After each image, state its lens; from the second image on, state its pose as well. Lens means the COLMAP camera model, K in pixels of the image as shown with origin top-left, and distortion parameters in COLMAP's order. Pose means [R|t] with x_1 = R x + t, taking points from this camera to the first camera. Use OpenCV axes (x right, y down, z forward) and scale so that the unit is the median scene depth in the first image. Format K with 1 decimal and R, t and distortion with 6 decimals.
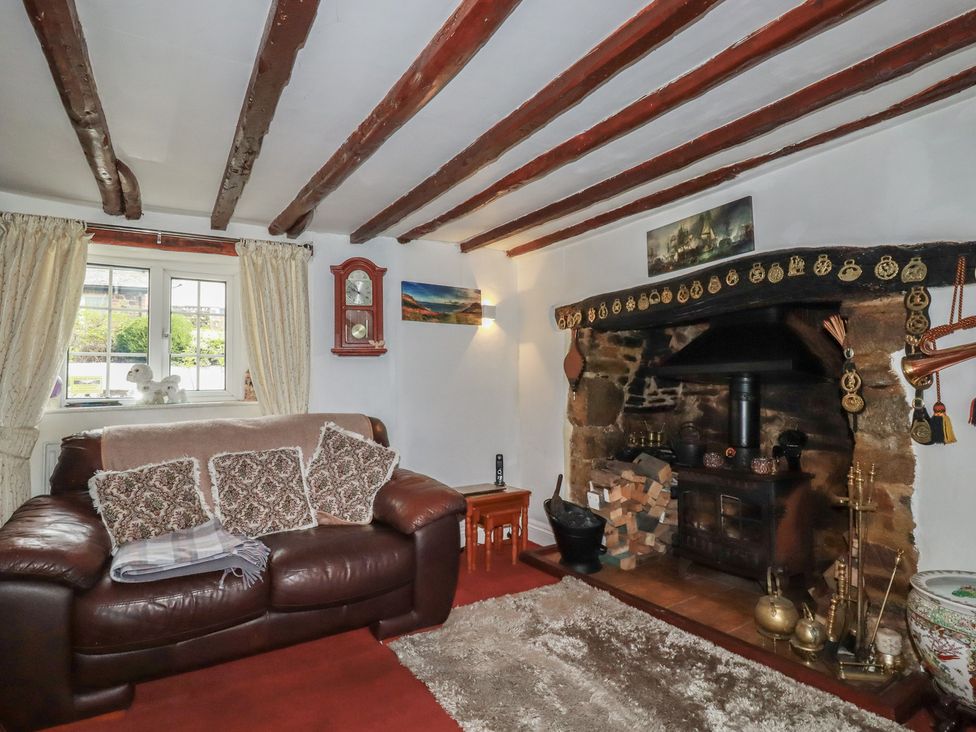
lens RADIAL K [[533.3, 0, 489.2], [0, 533.3, 361.0], [0, 0, 1]] dist [0.002298, -0.015221]
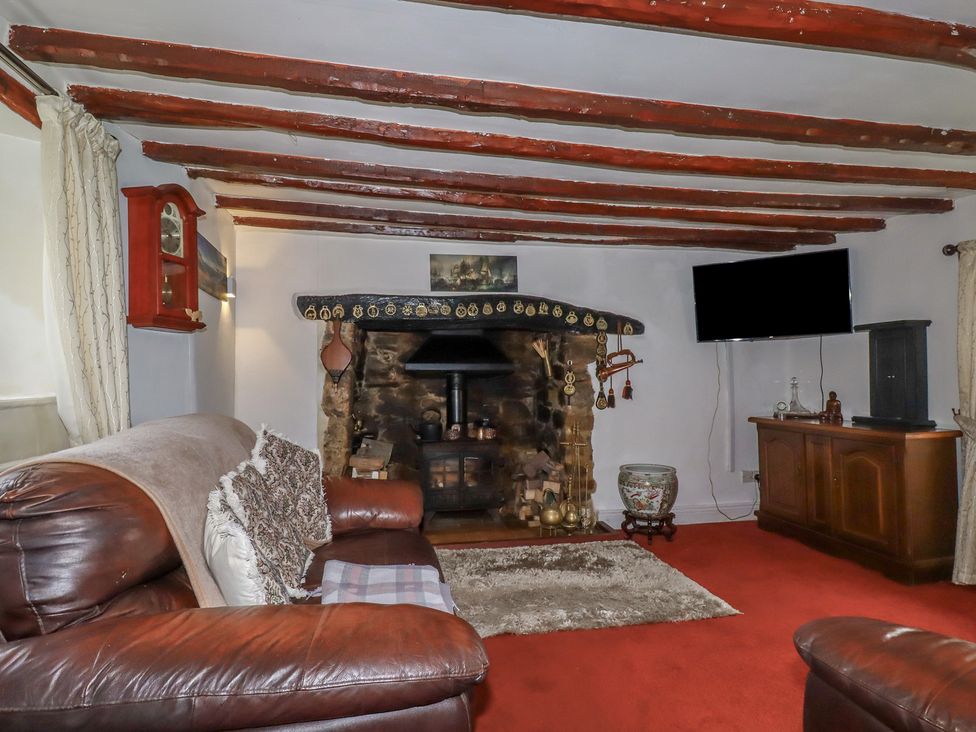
lens RADIAL K [[539.0, 0, 488.0], [0, 539.0, 366.0], [0, 0, 1]] dist [0.002751, -0.013759]
pose [[0.360677, 0.034861, 0.932039, -0.948348], [-0.052816, 0.998461, -0.016907, 0.035463], [-0.931194, -0.043128, 0.361963, 0.486504]]
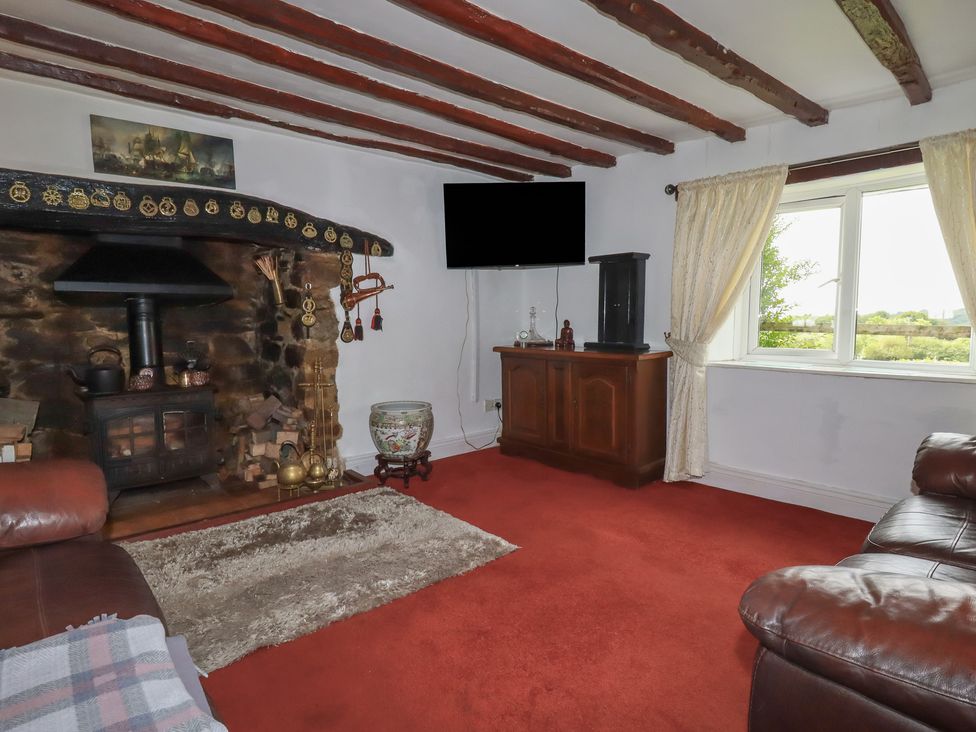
lens RADIAL K [[533.3, 0, 489.2], [0, 533.3, 361.0], [0, 0, 1]] dist [0.002298, -0.015221]
pose [[-0.165983, -0.066295, 0.983898, -0.736385], [-0.047486, 0.997118, 0.059175, 0.067627], [-0.984985, -0.036899, -0.168653, 0.613467]]
